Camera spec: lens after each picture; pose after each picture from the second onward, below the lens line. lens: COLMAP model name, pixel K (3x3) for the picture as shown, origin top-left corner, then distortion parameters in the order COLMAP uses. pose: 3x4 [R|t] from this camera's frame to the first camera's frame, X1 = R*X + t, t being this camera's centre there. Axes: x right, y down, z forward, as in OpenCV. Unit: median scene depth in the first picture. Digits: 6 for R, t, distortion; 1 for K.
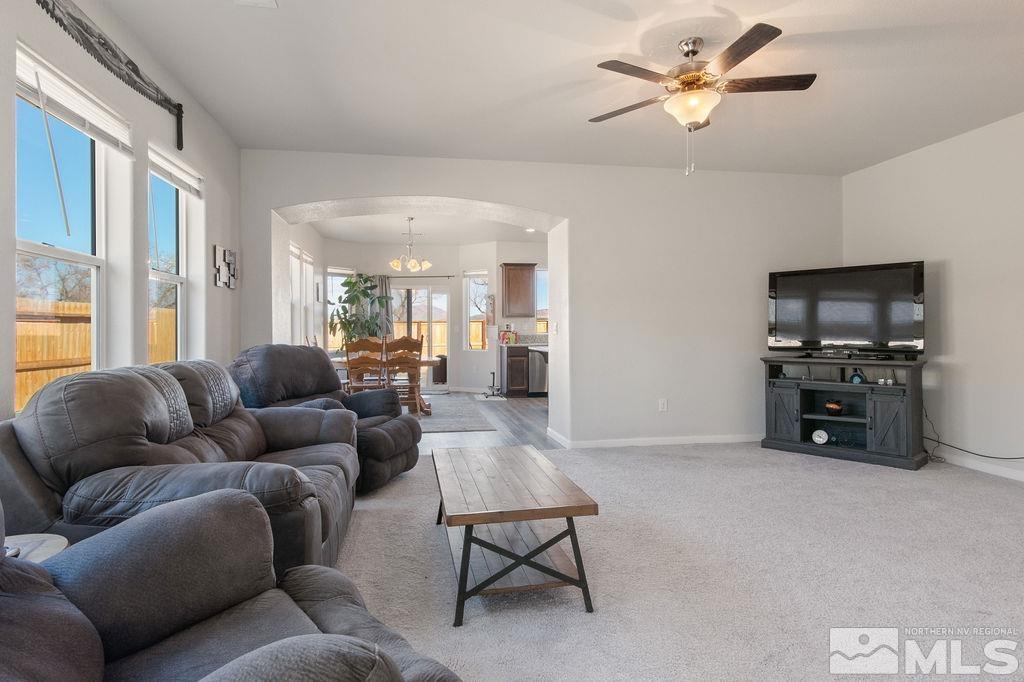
lens RADIAL K [[558.7, 0, 505.9], [0, 558.7, 331.6], [0, 0, 1]] dist [0.017864, -0.001558]
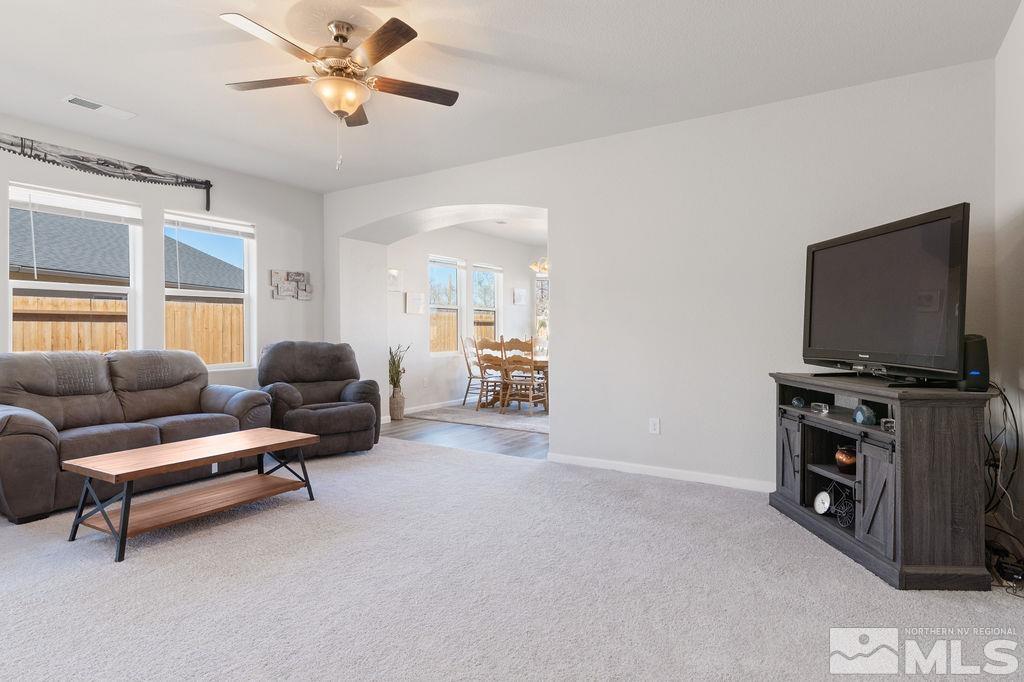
lens RADIAL K [[558.6, 0, 509.1], [0, 558.6, 329.1], [0, 0, 1]] dist [0.017134, -0.001929]
pose [[0.745199, 0.001828, -0.666840, 0.725362], [-0.003067, 0.999995, -0.000686, -0.005895], [0.666835, 0.002556, 0.745201, 0.298415]]
